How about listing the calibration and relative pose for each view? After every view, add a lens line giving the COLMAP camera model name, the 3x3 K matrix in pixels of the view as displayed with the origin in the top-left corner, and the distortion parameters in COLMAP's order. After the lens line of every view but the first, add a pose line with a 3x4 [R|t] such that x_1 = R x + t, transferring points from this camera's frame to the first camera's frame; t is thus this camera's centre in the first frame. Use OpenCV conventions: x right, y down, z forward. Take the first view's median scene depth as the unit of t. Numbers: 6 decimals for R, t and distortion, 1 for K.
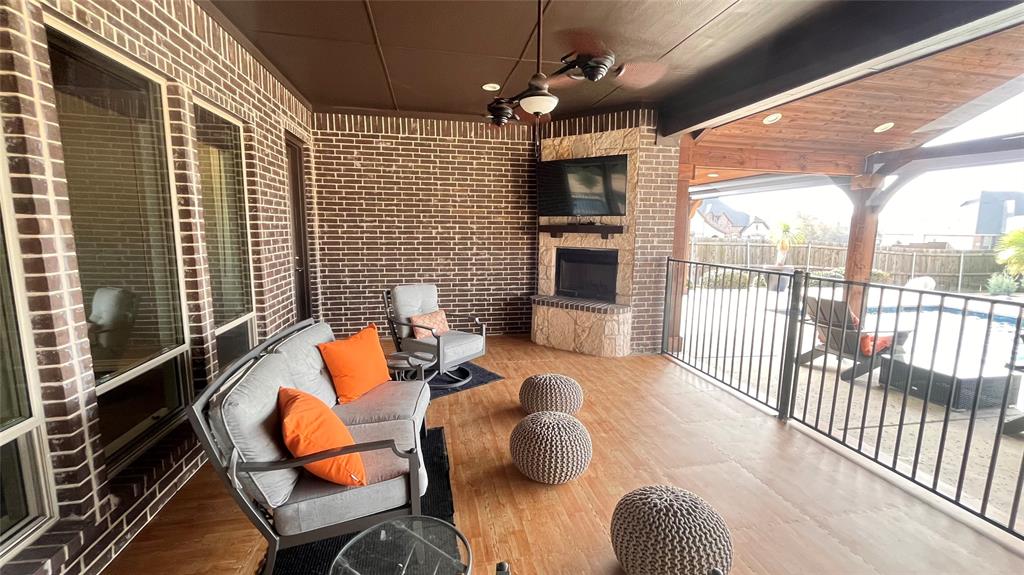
lens RADIAL K [[411.7, 0, 512.0], [0, 411.7, 284.1], [0, 0, 1]] dist [-0.003511, -0.000997]
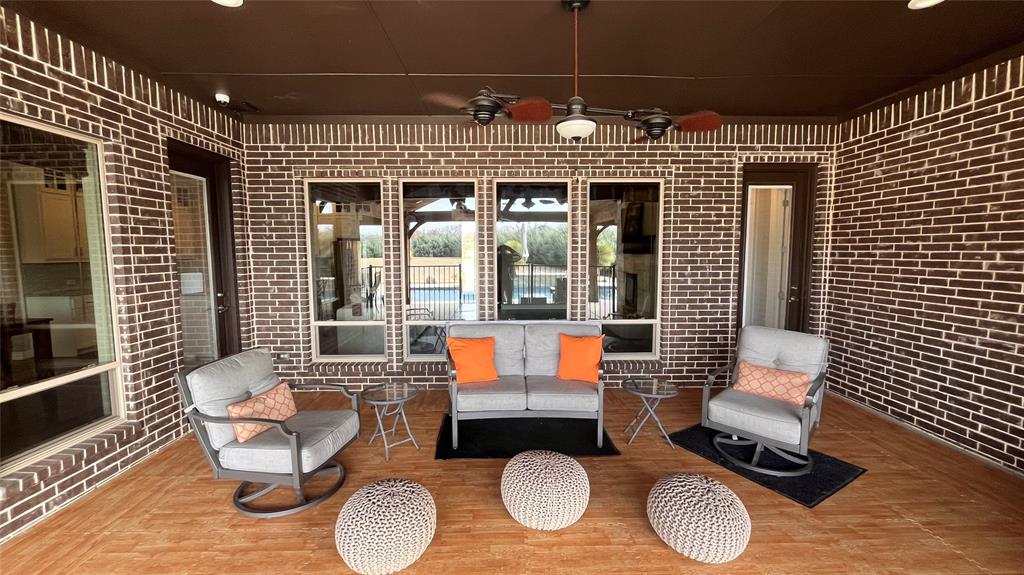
lens RADIAL K [[411.7, 0, 511.9], [0, 411.7, 286.6], [0, 0, 1]] dist [-0.003511, -0.000997]
pose [[-0.175570, 0.073141, -0.981746, 0.476708], [-0.132814, 0.986360, 0.097236, -0.067523], [0.975467, 0.147461, -0.163461, 0.485763]]
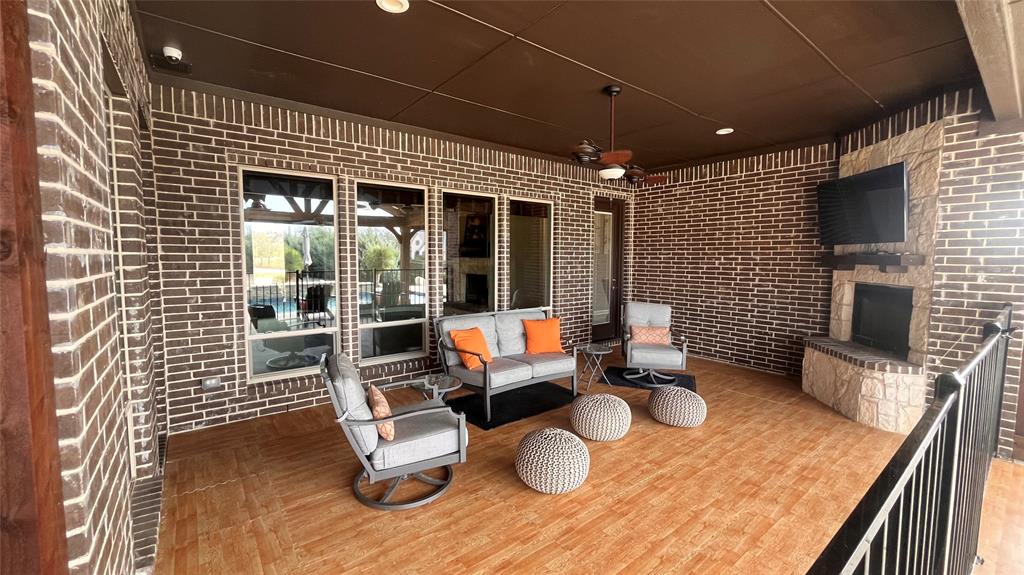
lens RADIAL K [[411.7, 0, 512.0], [0, 411.7, 286.6], [0, 0, 1]] dist [-0.003511, -0.000997]
pose [[0.447930, 0.056652, -0.892272, 0.555351], [-0.120864, 0.992666, 0.002351, -0.001072], [0.885862, 0.106791, 0.451492, 0.037539]]
